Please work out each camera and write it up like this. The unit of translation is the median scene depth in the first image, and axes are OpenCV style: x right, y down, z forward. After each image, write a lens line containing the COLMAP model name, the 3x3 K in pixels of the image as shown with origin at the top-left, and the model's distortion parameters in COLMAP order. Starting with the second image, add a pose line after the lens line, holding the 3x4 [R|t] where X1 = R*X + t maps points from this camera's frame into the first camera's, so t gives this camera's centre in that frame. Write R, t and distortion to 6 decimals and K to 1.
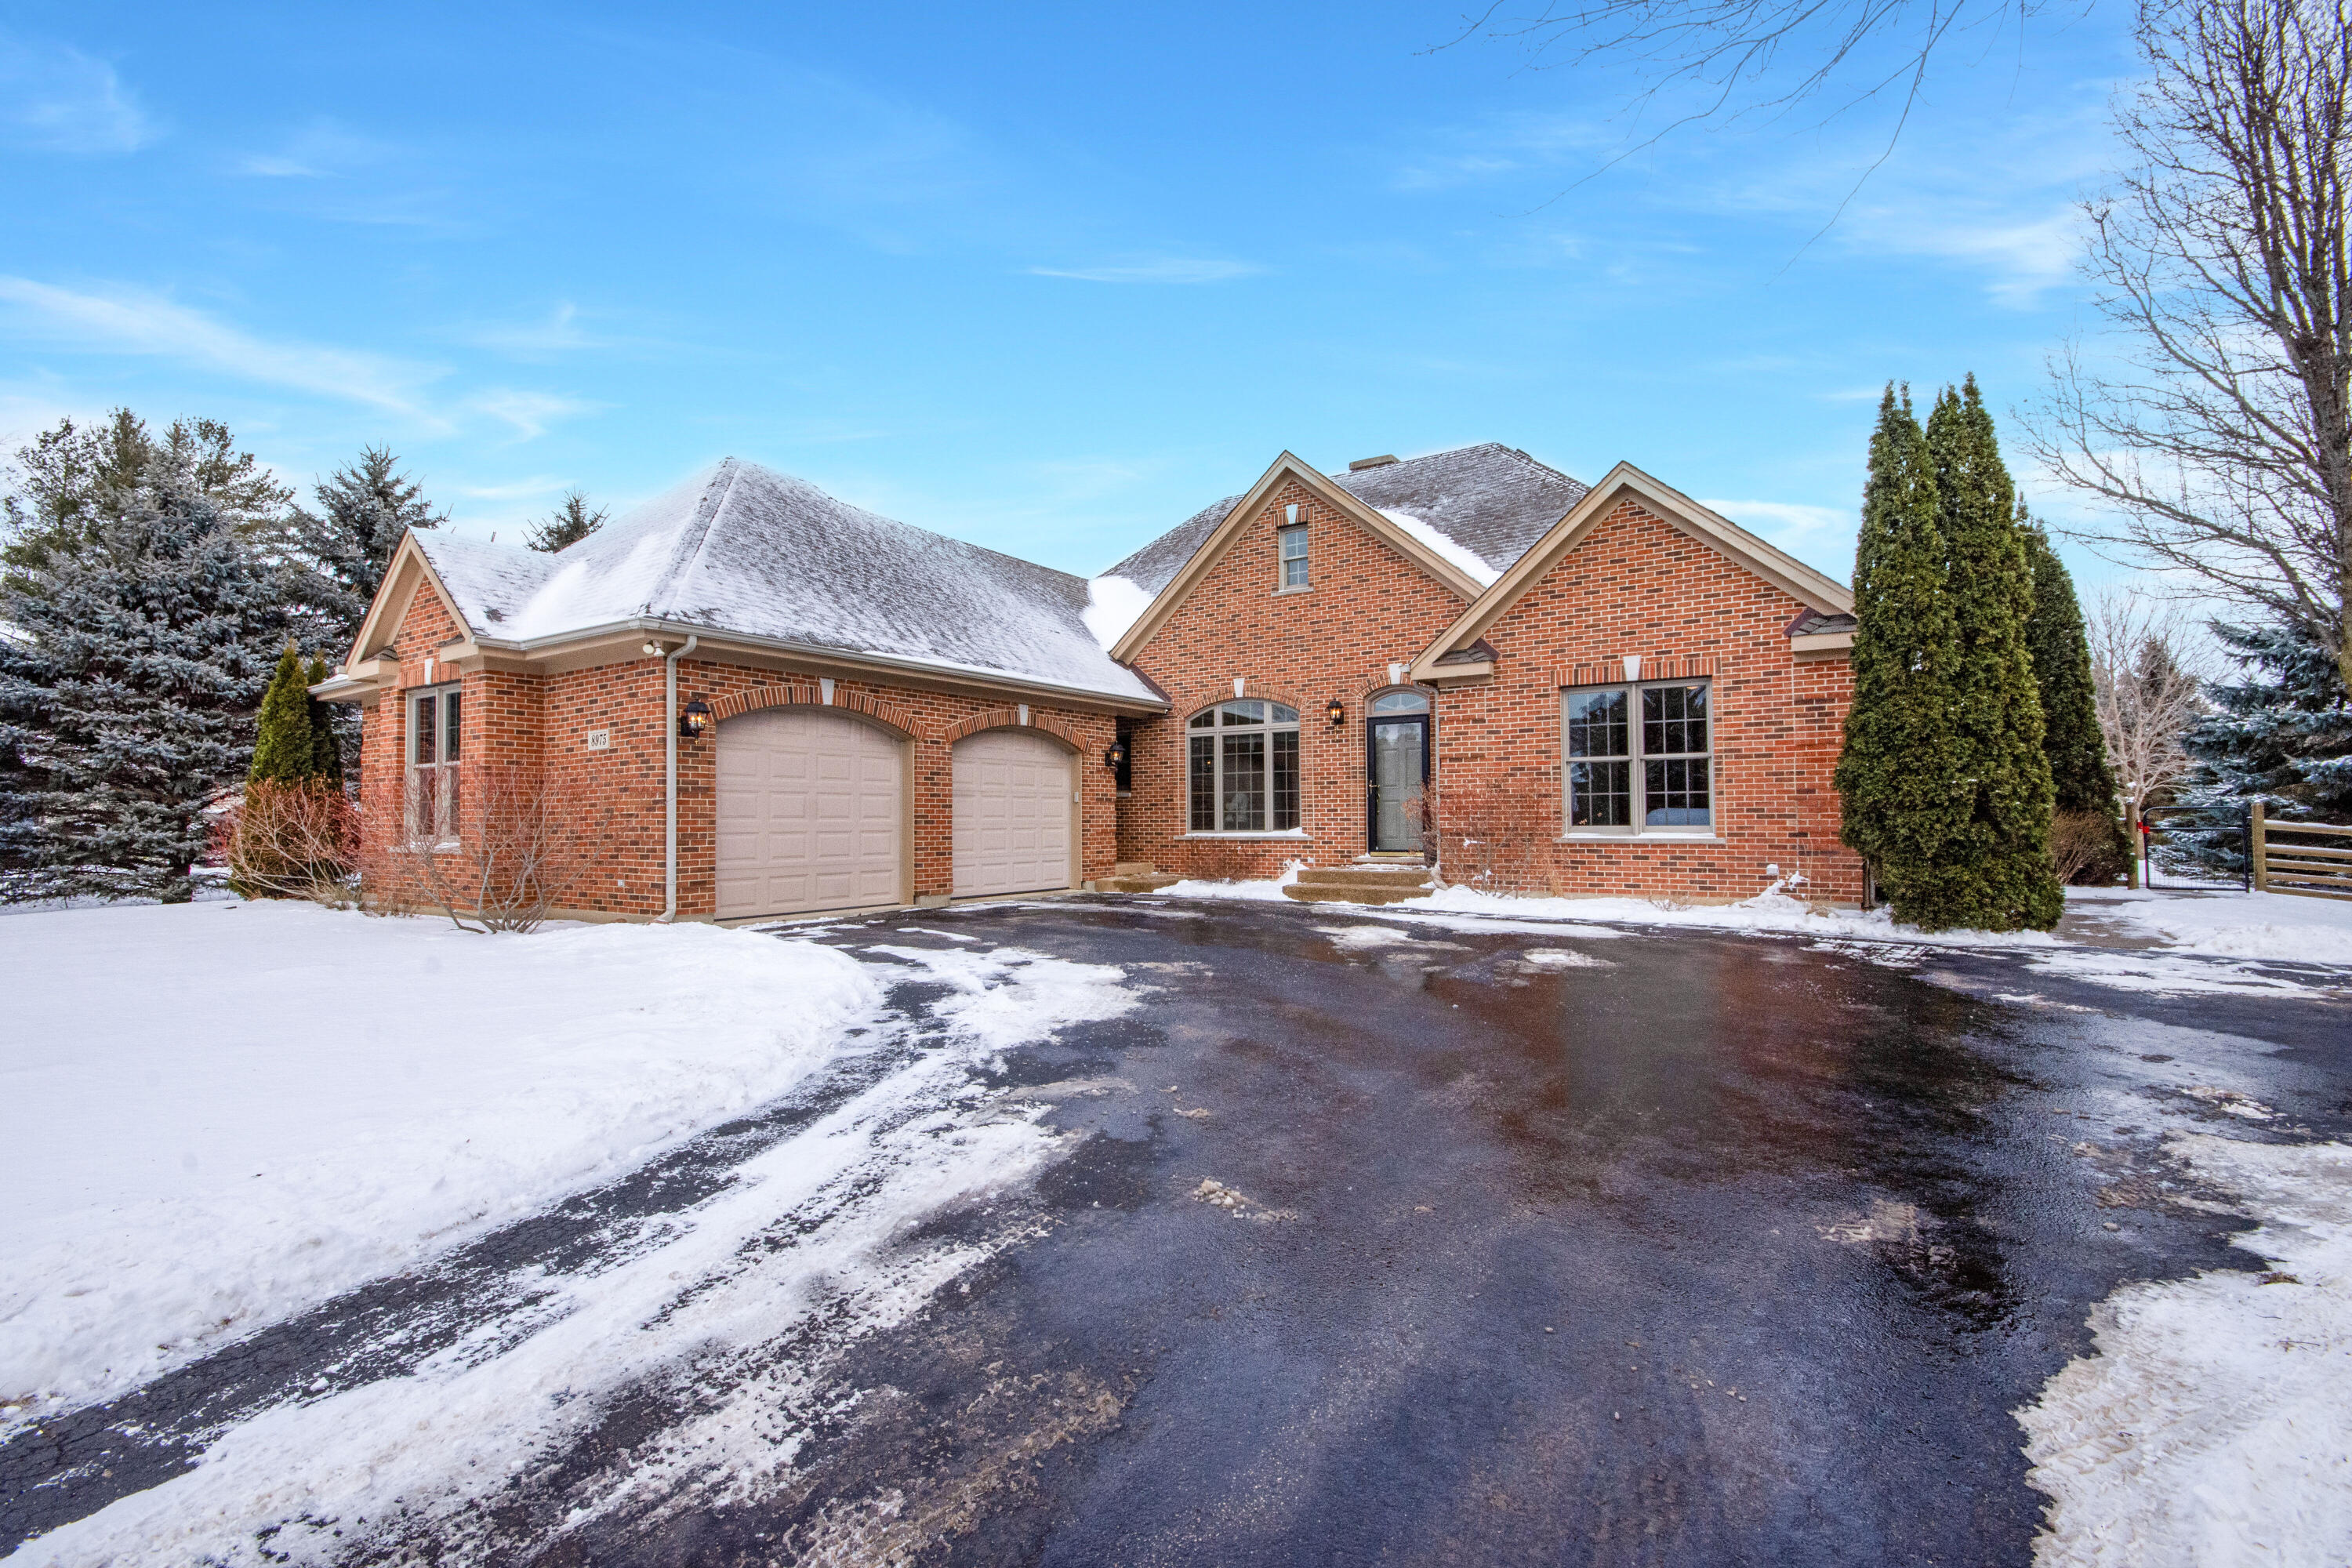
lens RADIAL K [[1044.8, 0, 1172.1], [0, 1044.8, 789.7], [0, 0, 1]] dist [0.007147, -0.000263]
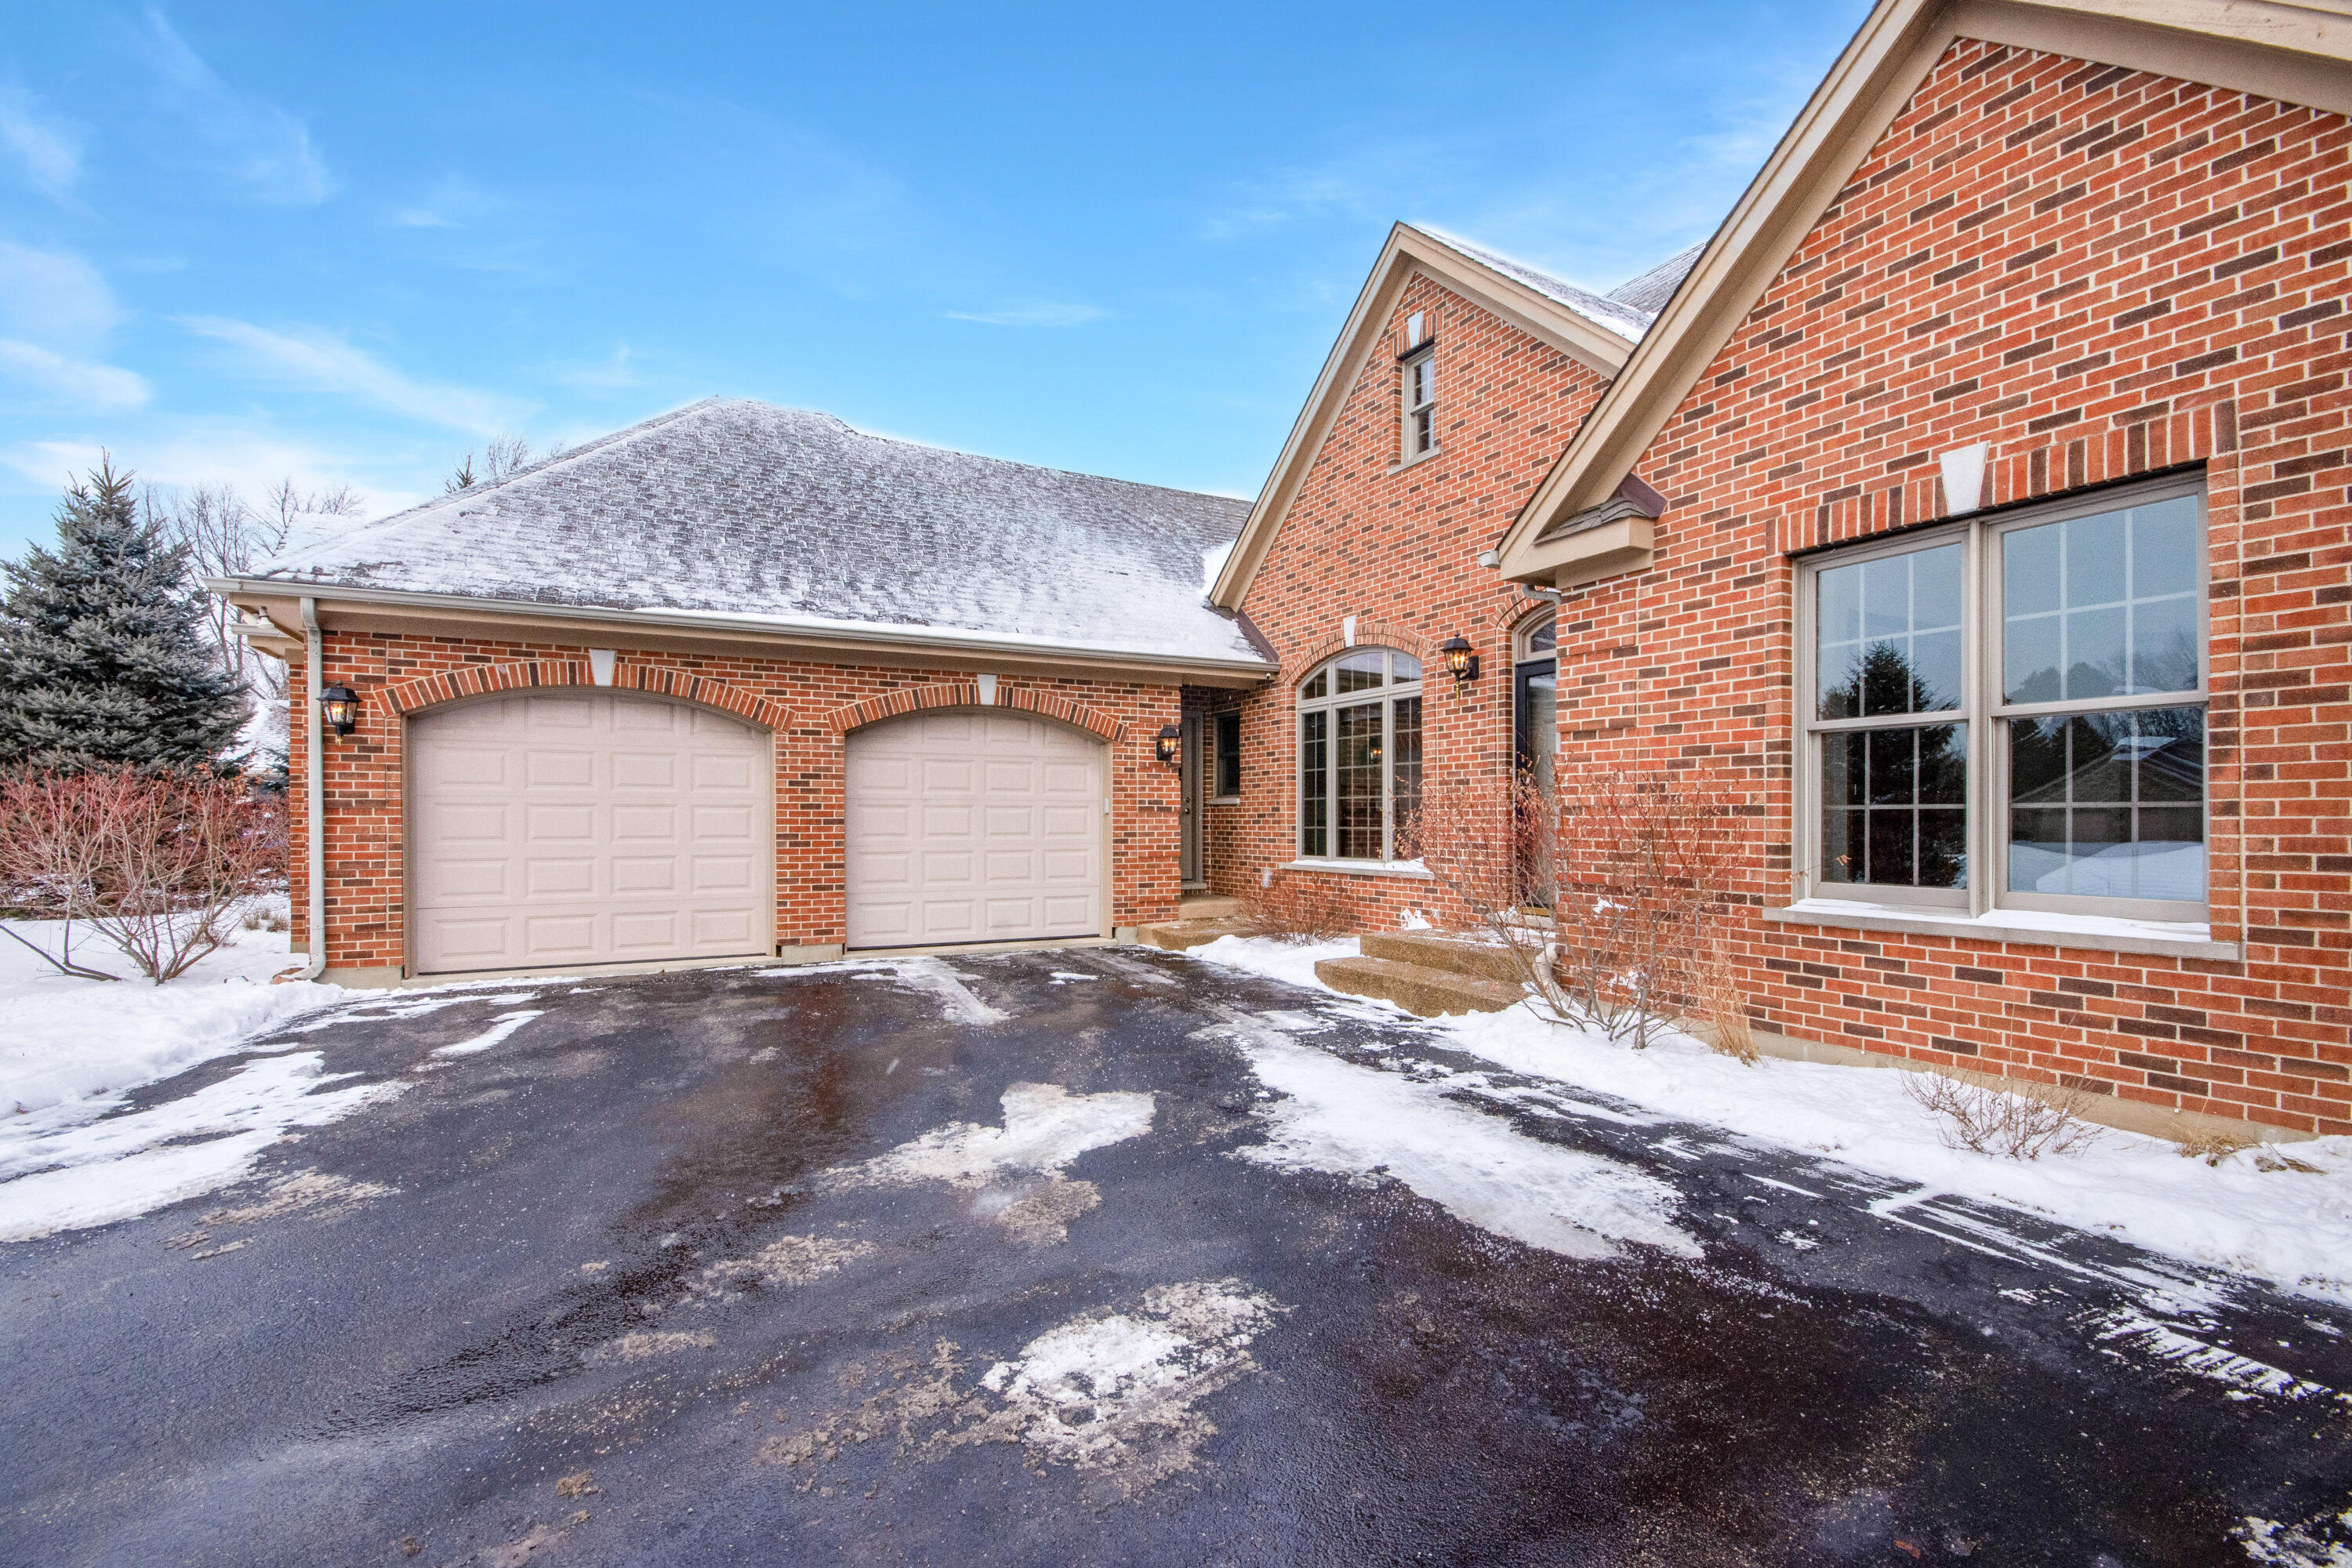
lens RADIAL K [[1044.8, 0, 1230.0], [0, 1044.8, 809.6], [0, 0, 1]] dist [0.007147, -0.000263]
pose [[0.880711, 0.002819, -0.473646, 0.309146], [0.008366, 0.999734, 0.021507, -0.004768], [0.473581, -0.022904, 0.880453, 0.426069]]
